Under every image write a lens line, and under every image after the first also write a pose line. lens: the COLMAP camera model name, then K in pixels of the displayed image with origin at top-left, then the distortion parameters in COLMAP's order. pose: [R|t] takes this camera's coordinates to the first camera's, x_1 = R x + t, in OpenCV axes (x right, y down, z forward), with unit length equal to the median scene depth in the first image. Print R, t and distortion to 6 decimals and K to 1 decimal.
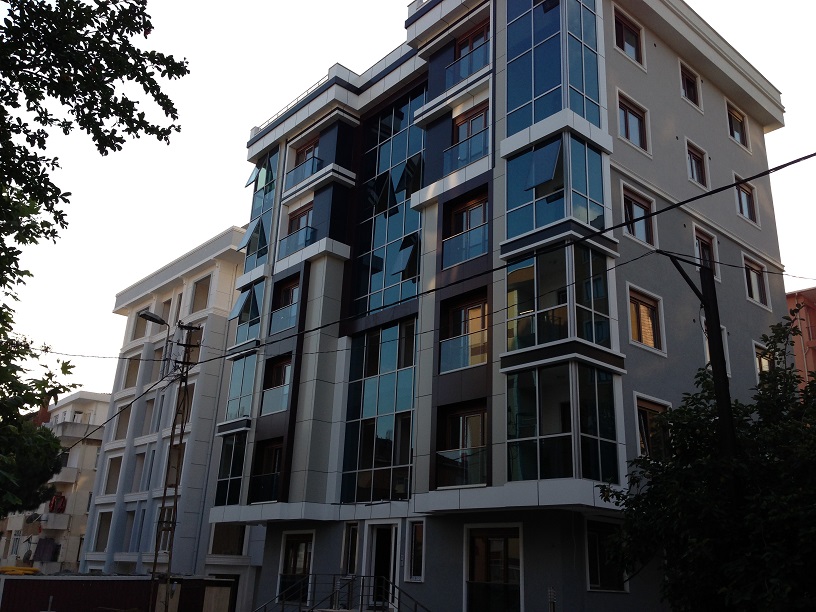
lens RADIAL K [[754.9, 0, 408.0], [0, 754.9, 306.0], [0, 0, 1]] dist [-0.000431, -0.009064]
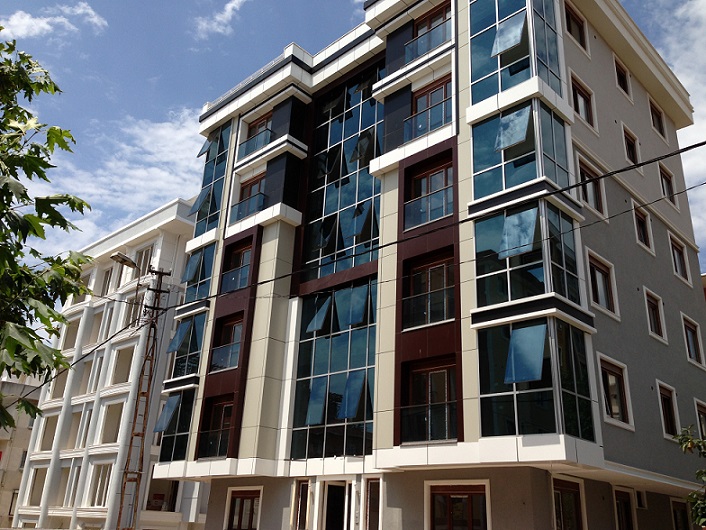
lens RADIAL K [[653.1, 0, 353.0], [0, 653.1, 265.0], [0, 0, 1]] dist [-0.000431, -0.009064]
pose [[0.996886, 0.036323, 0.069987, -0.077410], [-0.033042, 0.998326, -0.047472, 0.039224], [-0.071594, 0.045012, 0.996418, 0.108255]]
